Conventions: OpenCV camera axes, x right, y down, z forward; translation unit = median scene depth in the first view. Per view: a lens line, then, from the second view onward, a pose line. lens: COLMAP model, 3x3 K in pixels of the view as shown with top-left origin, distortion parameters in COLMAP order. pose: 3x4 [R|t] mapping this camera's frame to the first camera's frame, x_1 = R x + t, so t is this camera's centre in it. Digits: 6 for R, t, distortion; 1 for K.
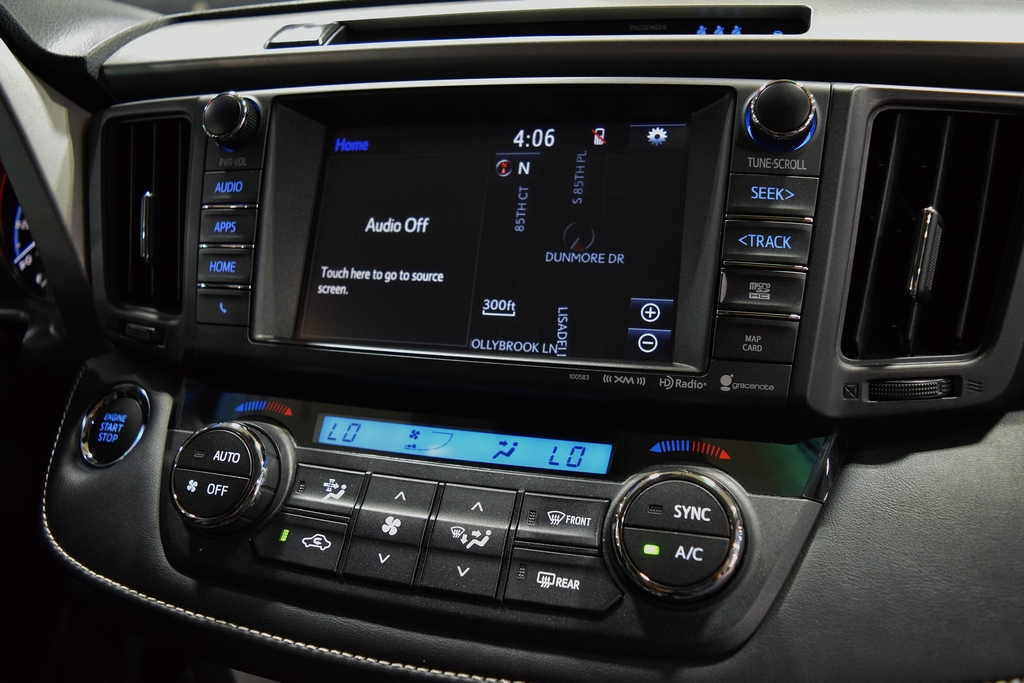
lens RADIAL K [[800.8, 0, 509.8], [0, 800.8, 337.7], [0, 0, 1]] dist [-0.096533, 0.025239]
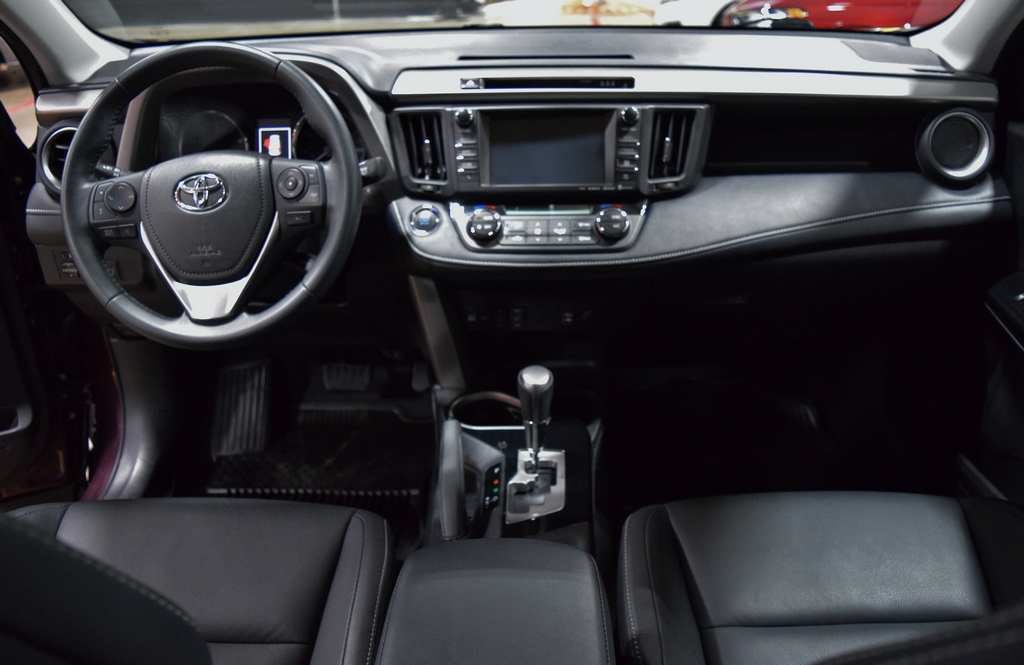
lens RADIAL K [[894.9, 0, 511.3], [0, 894.9, 329.8], [0, 0, 1]] dist [0.000032, 0.000241]
pose [[0.967762, -0.093538, 0.233854, -1.310393], [0.070298, 0.991896, 0.105829, 0.243105], [-0.241858, -0.085978, 0.966495, -3.113470]]
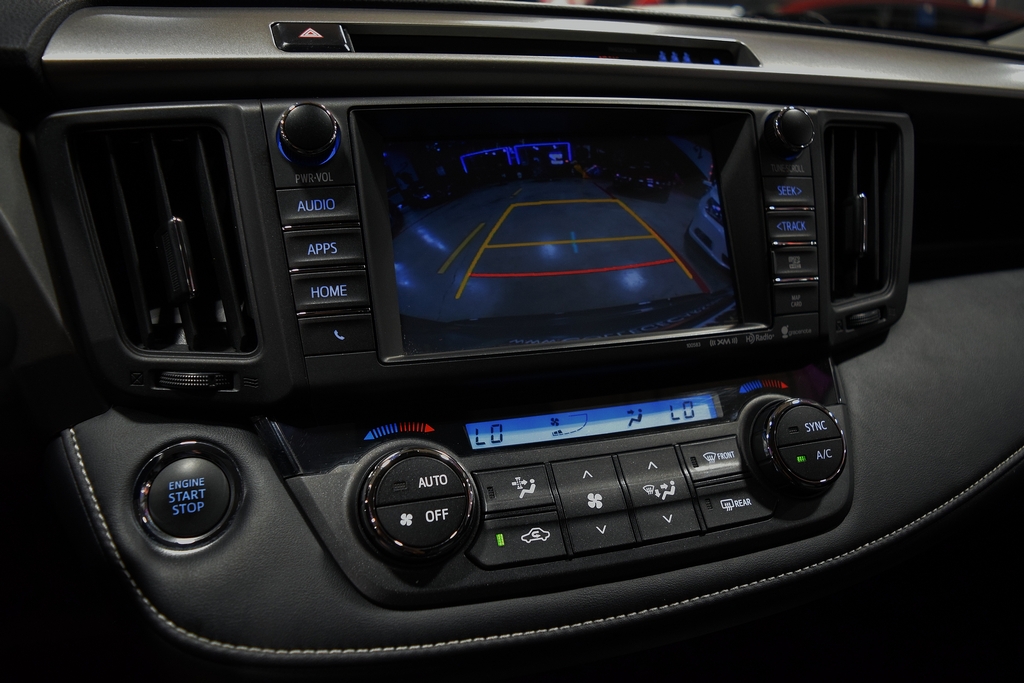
lens RADIAL K [[800.8, 0, 505.1], [0, 800.8, 342.1], [0, 0, 1]] dist [-0.096533, 0.025239]
pose [[0.830106, -0.148732, 0.537403, -0.834183], [0.131480, 0.988804, 0.070570, -0.082728], [-0.541883, 0.012077, 0.840367, 0.119551]]
